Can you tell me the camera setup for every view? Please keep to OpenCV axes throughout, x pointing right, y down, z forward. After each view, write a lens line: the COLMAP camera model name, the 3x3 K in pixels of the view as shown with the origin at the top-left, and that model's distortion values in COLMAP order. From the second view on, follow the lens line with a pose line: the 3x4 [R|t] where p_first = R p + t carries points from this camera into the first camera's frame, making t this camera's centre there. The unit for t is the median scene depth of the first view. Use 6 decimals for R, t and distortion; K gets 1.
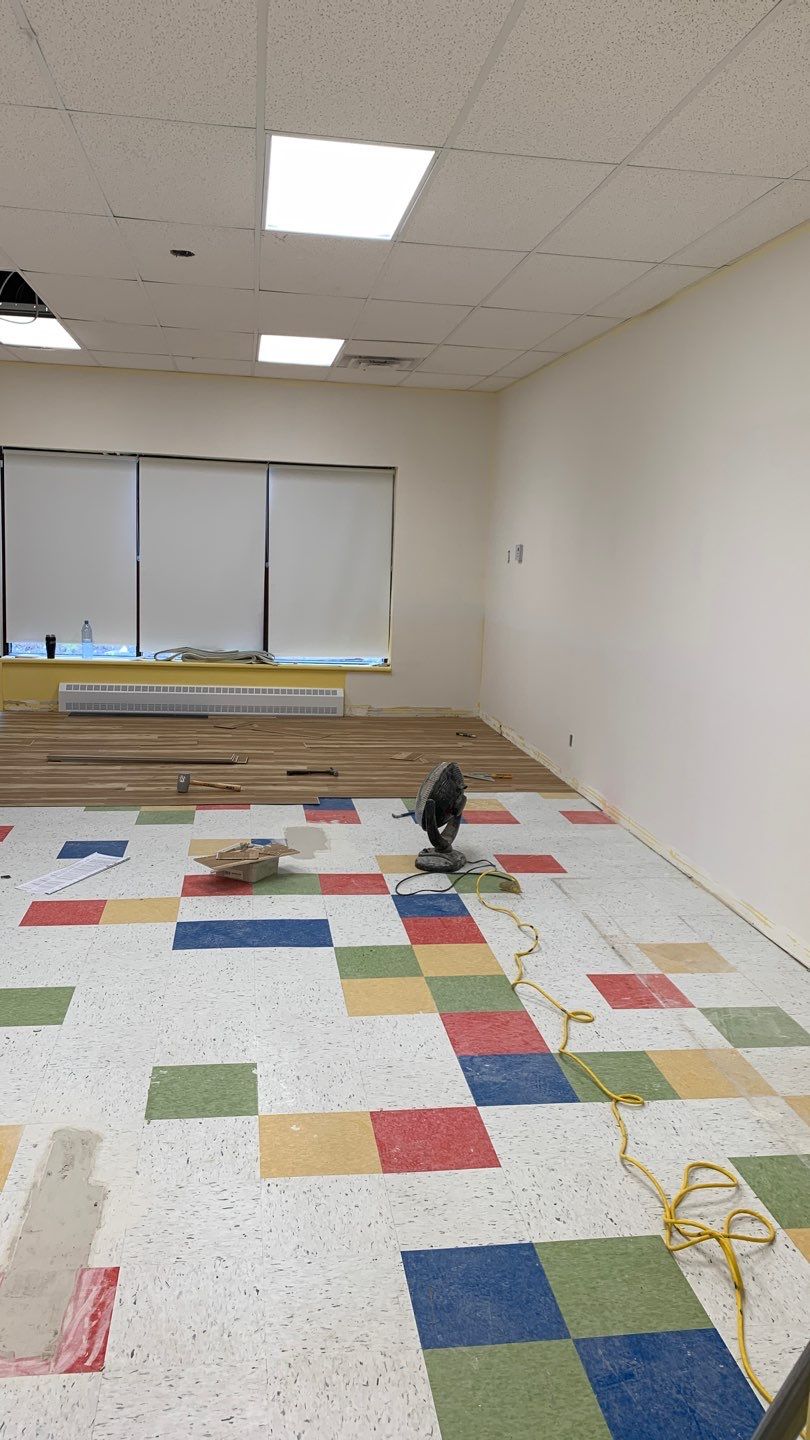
lens RADIAL K [[1122.4, 0, 409.1], [0, 1122.4, 725.7], [0, 0, 1]] dist [0.066981, -0.098447]
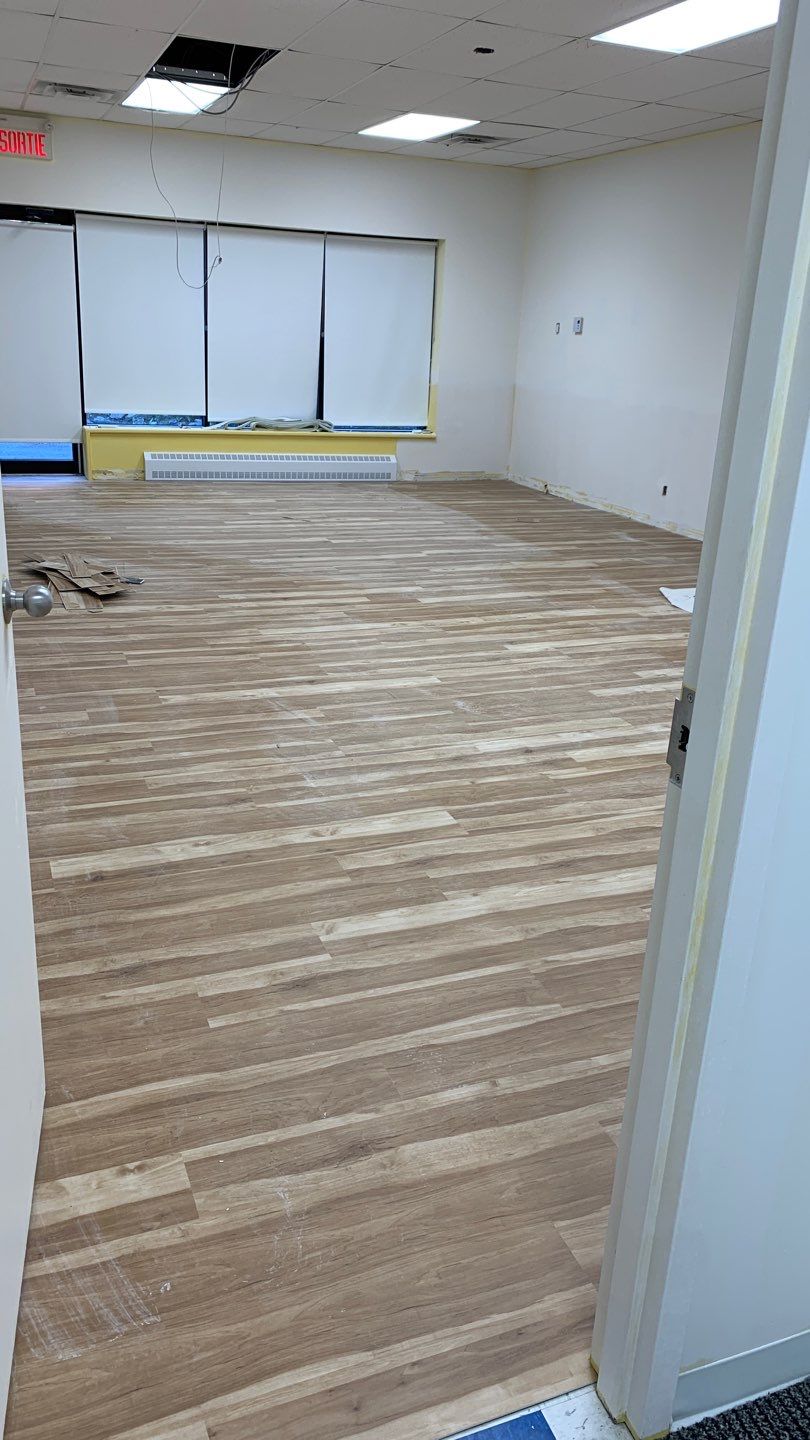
lens RADIAL K [[1122.4, 0, 419.1], [0, 1122.4, 722.9], [0, 0, 1]] dist [0.066981, -0.098447]
pose [[0.974231, -0.068023, 0.215049, -0.339668], [0.026527, 0.981378, 0.190247, 0.017740], [-0.223986, -0.179640, 0.957893, -0.125803]]
